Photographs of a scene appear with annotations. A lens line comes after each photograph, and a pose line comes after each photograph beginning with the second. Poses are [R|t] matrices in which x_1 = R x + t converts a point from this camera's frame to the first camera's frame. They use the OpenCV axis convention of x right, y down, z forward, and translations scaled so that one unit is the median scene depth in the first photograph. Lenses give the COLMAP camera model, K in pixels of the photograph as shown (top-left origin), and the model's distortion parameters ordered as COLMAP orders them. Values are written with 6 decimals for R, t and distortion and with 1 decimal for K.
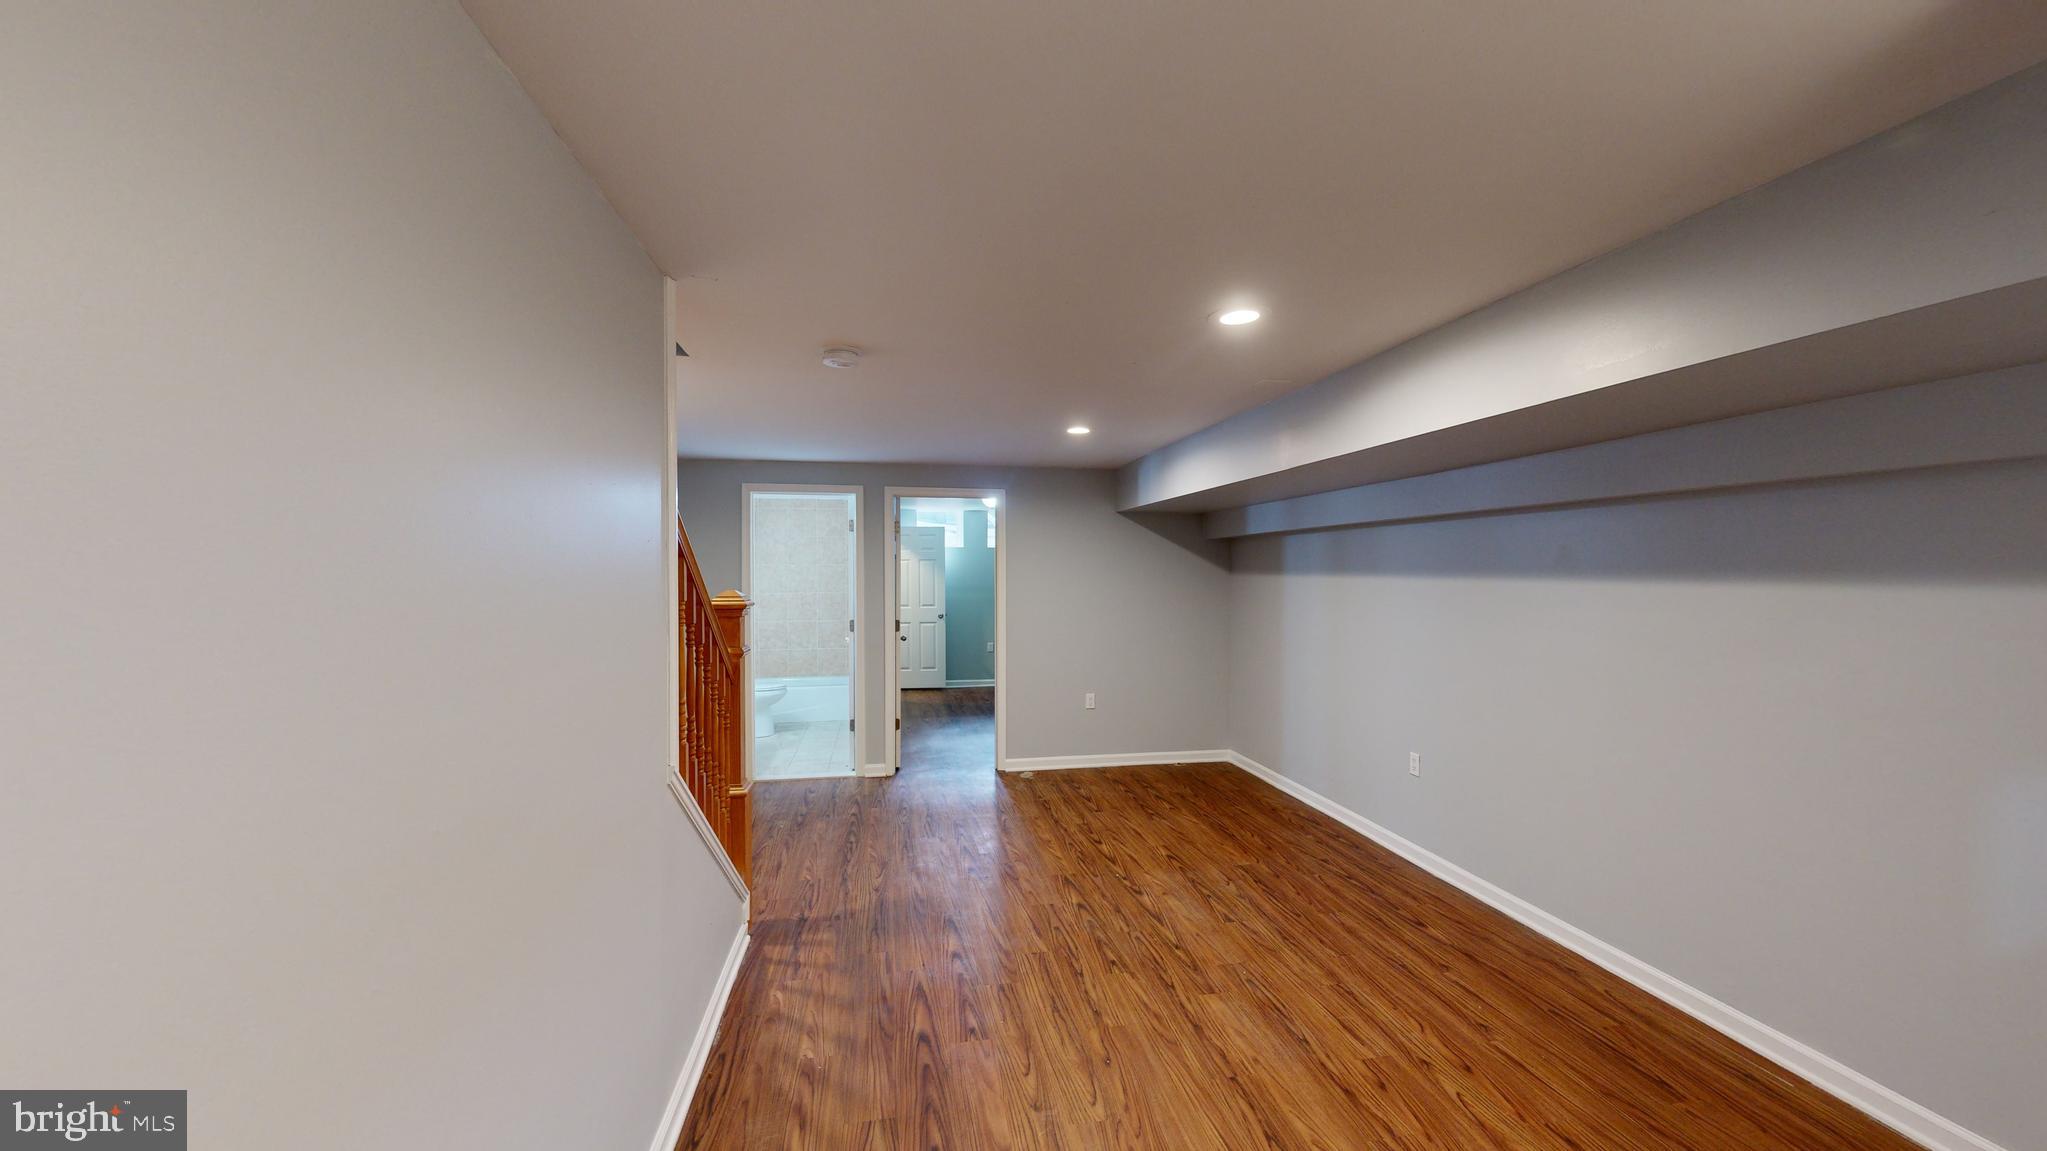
lens RADIAL K [[749.0, 0, 1023.5], [0, 749.0, 575.5], [0, 0, 1]] dist [-0.000187, -0.000031]
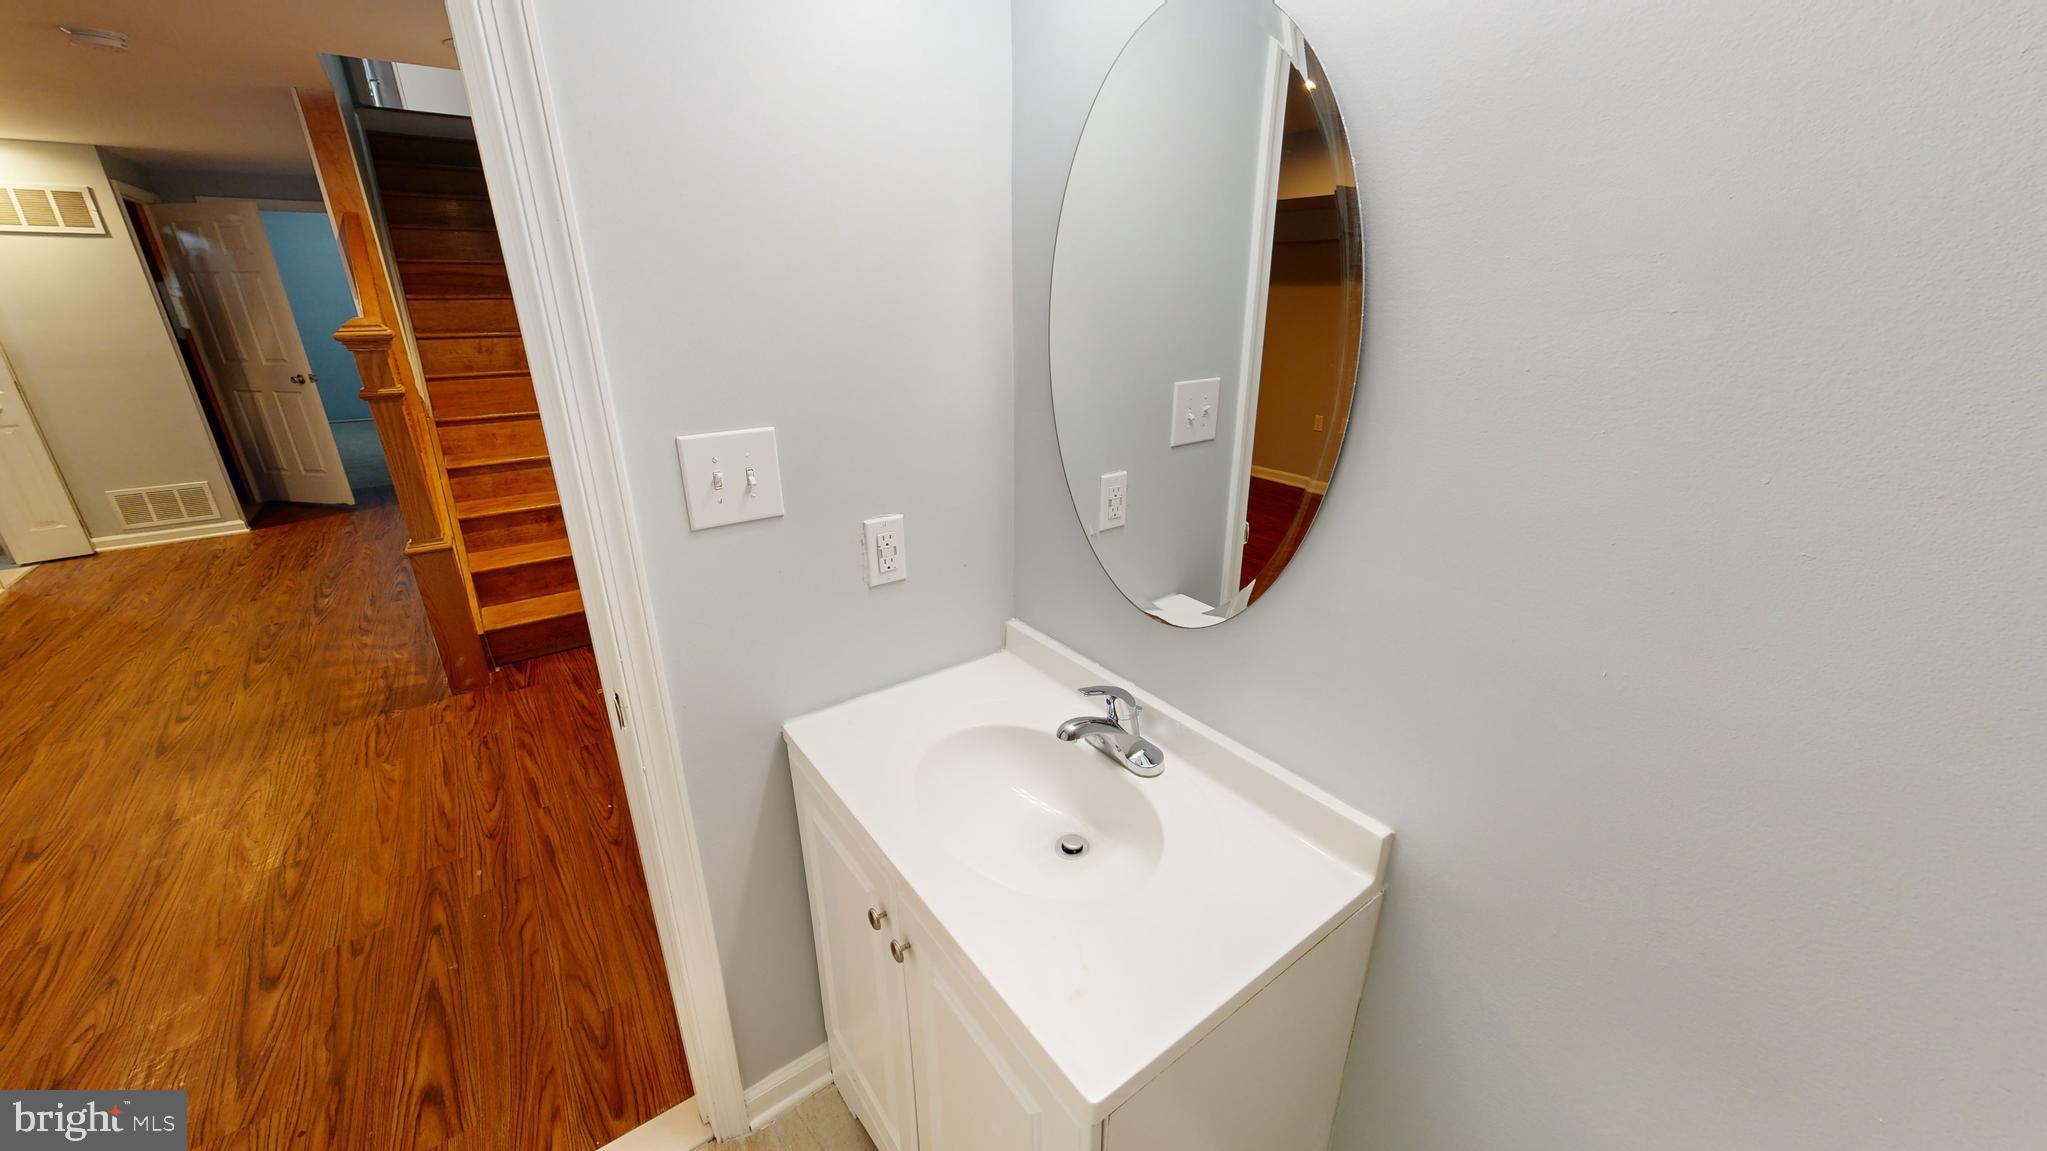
lens RADIAL K [[749.0, 0, 1023.5], [0, 749.0, 575.5], [0, 0, 1]] dist [-0.000187, -0.000031]
pose [[-0.899599, 0.159035, -0.406731, -0.380527], [-0.000661, 0.930839, 0.365429, -0.011112], [0.436717, 0.329008, -0.837276, 1.202509]]
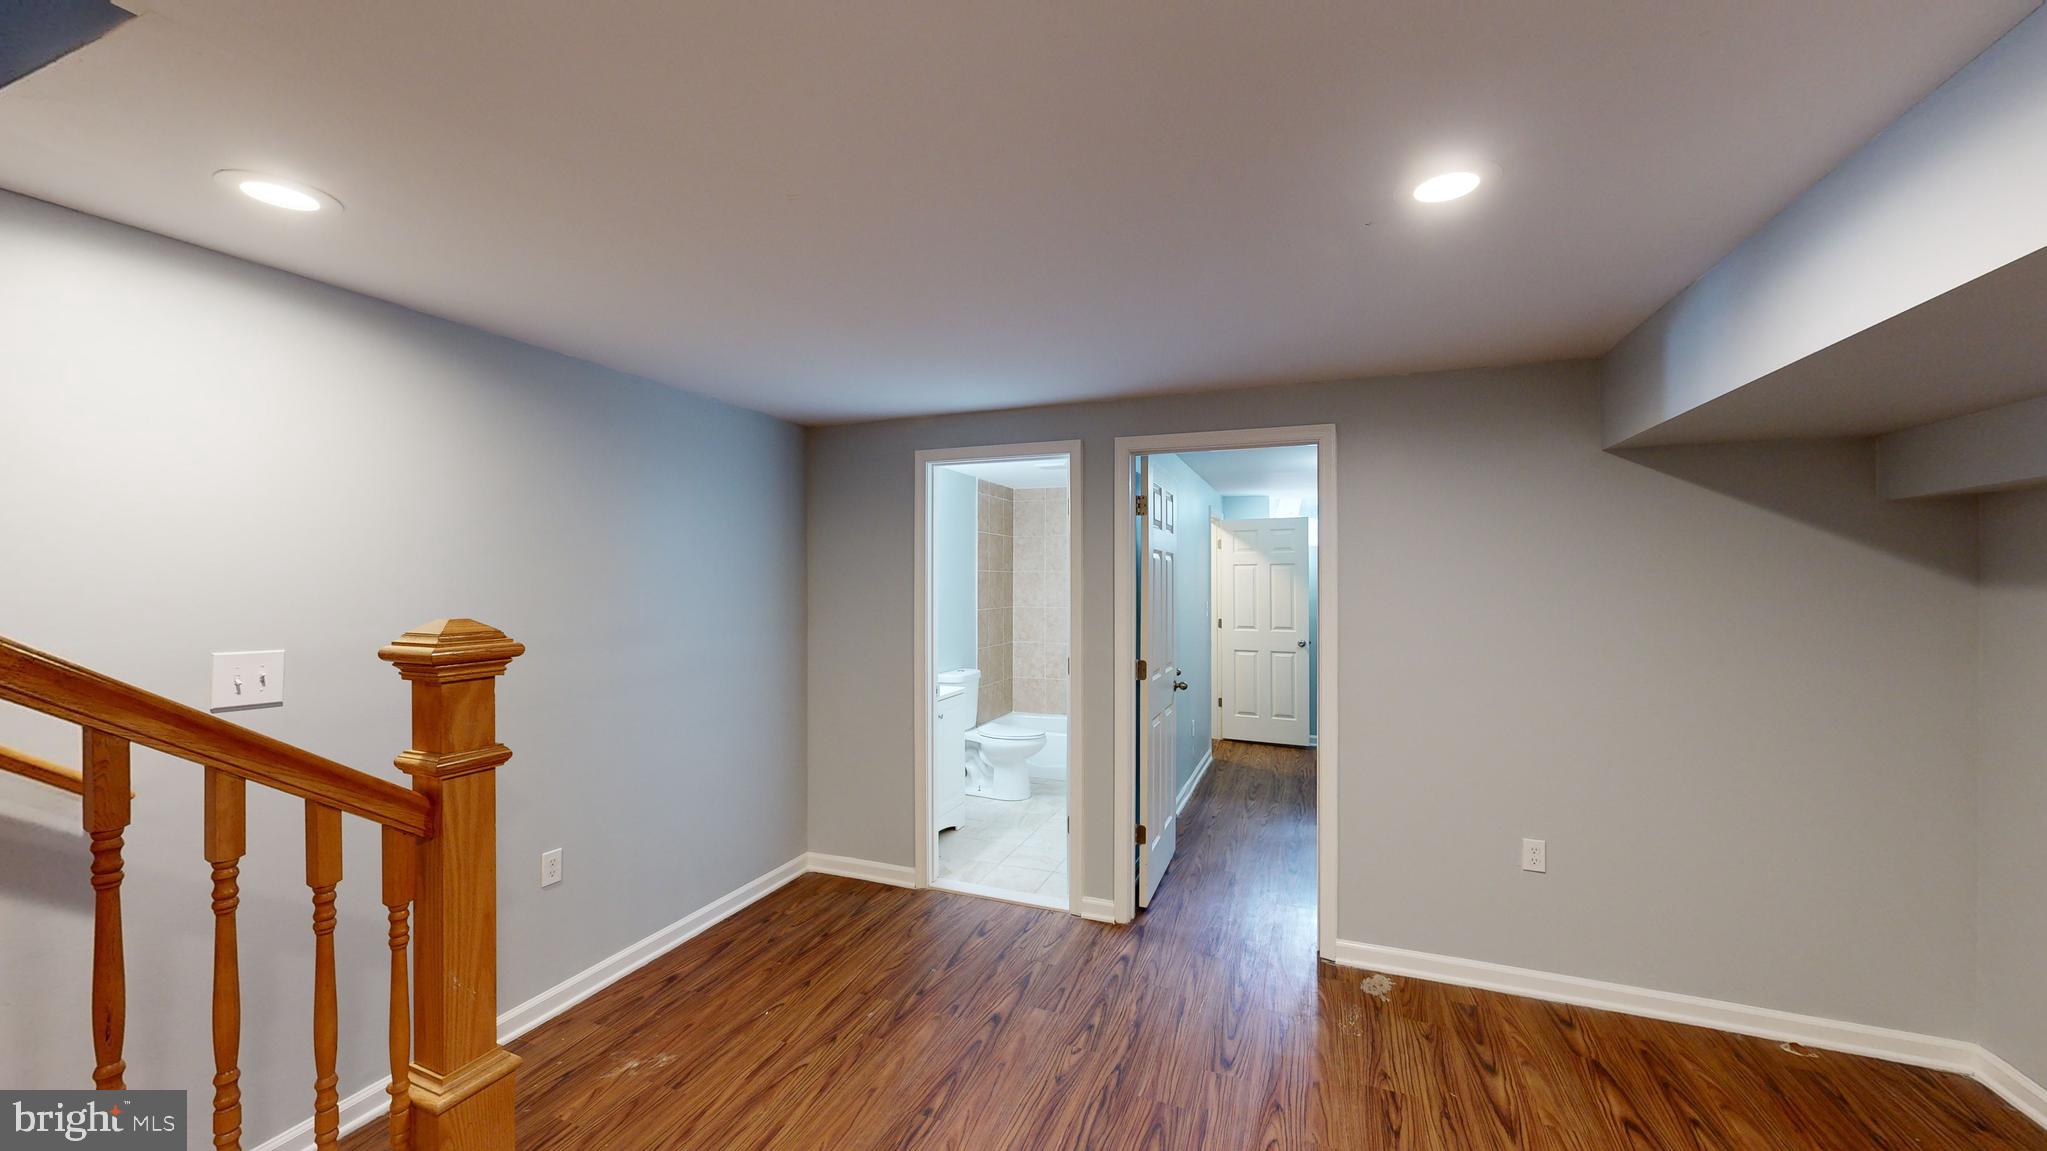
lens RADIAL K [[749.0, 0, 1023.5], [0, 749.0, 575.5], [0, 0, 1]] dist [-0.000187, -0.000031]
pose [[0.849110, -0.000583, -0.528216, 0.070098], [-0.006540, 0.999911, -0.011618, -0.000920], [0.528176, 0.013319, 0.849031, 0.456310]]
